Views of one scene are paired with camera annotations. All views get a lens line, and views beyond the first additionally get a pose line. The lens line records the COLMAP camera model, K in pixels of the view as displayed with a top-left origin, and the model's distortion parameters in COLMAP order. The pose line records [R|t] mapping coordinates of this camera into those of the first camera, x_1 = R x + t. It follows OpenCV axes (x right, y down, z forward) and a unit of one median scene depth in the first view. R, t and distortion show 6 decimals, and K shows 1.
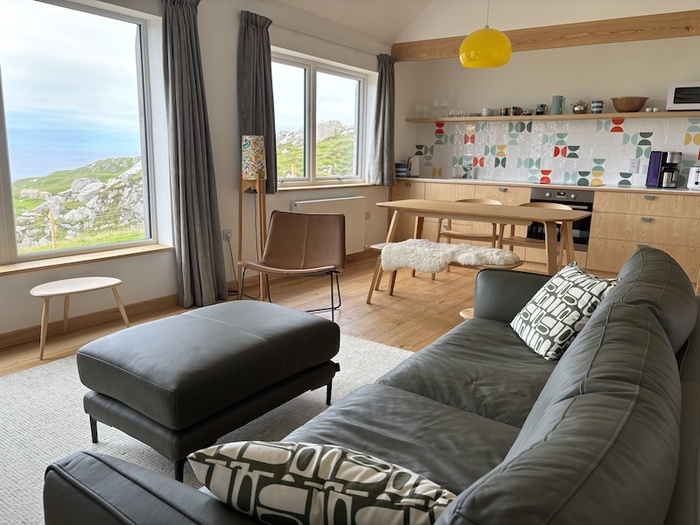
lens RADIAL K [[527.9, 0, 349.0], [0, 527.9, 249.6], [0, 0, 1]] dist [0.004327, 0.001356]
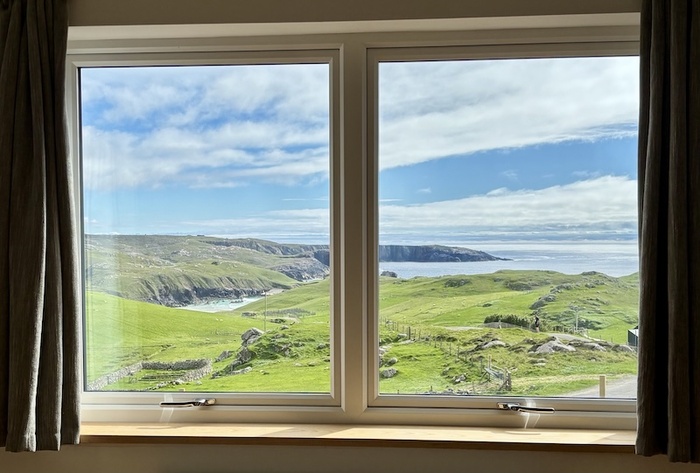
lens RADIAL K [[870.7, 0, 314.0], [0, 870.7, 237.2], [0, 0, 1]] dist [-0.000789, 0.002540]
pose [[0.505097, -0.016736, -0.862901, 0.438095], [-0.139736, 0.985035, -0.100899, -0.210682], [0.851676, 0.171542, 0.495199, 0.869924]]
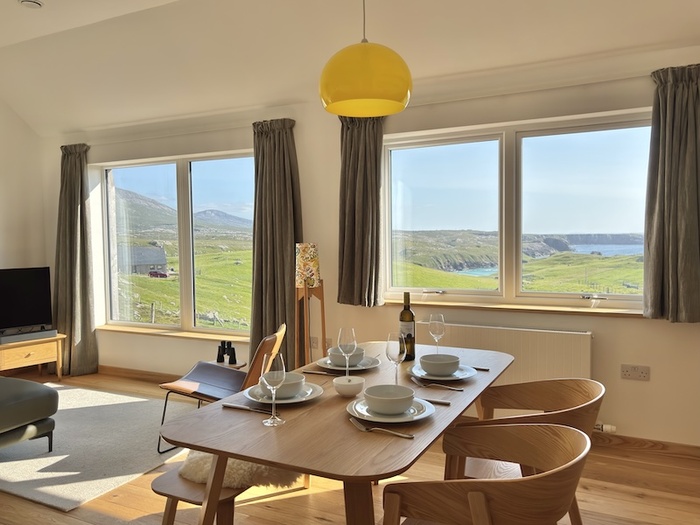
lens RADIAL K [[527.9, 0, 349.0], [0, 527.9, 249.6], [0, 0, 1]] dist [0.004327, 0.001356]
pose [[0.173777, 0.012124, -0.984710, 0.686560], [-0.151114, 0.988410, -0.014498, -0.180721], [0.973122, 0.151323, 0.173595, 0.820872]]
